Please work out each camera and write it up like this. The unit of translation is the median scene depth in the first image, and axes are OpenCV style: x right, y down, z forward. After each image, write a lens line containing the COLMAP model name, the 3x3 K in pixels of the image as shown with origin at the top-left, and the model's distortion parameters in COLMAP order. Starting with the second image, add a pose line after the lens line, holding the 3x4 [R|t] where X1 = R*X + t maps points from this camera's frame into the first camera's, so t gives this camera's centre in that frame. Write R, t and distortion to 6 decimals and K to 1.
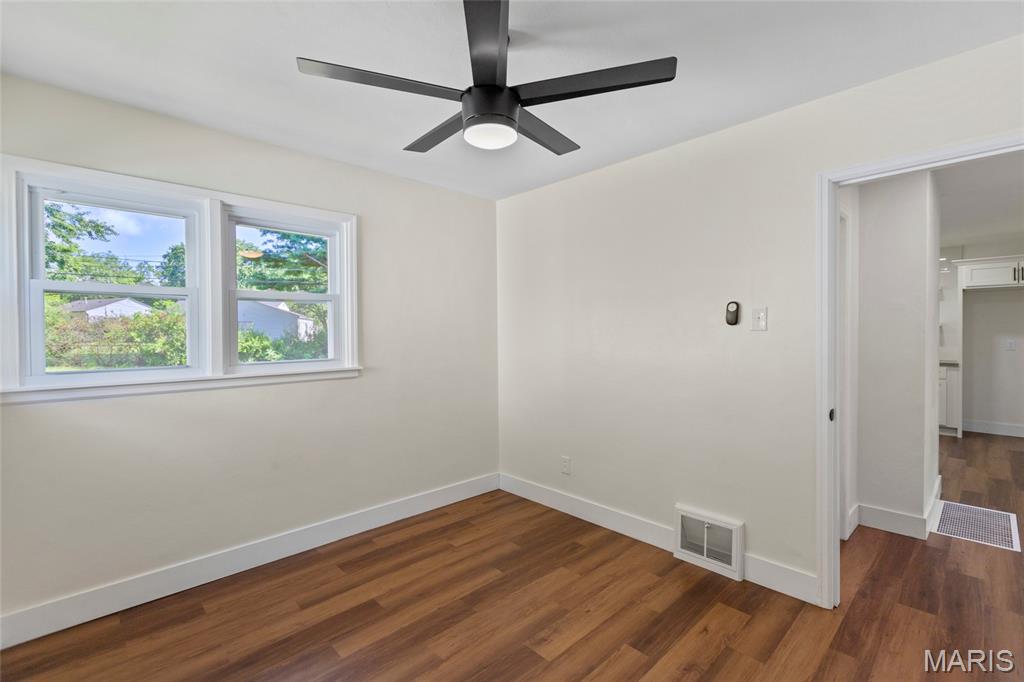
lens RADIAL K [[453.9, 0, 513.0], [0, 453.9, 337.4], [0, 0, 1]] dist [0.004389, 0.000550]
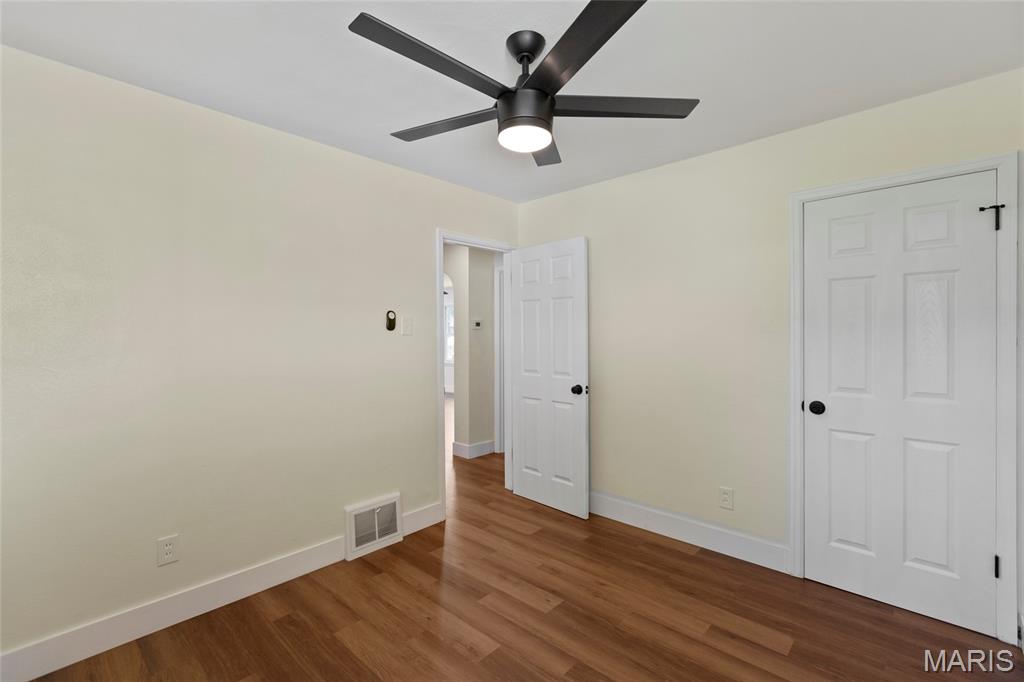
lens RADIAL K [[453.9, 0, 508.4], [0, 453.9, 337.8], [0, 0, 1]] dist [0.004389, 0.000550]
pose [[-0.053113, -0.000191, 0.998588, -0.695352], [0.017317, 0.999849, 0.001112, -0.003604], [-0.998438, 0.017351, -0.053102, 0.729896]]
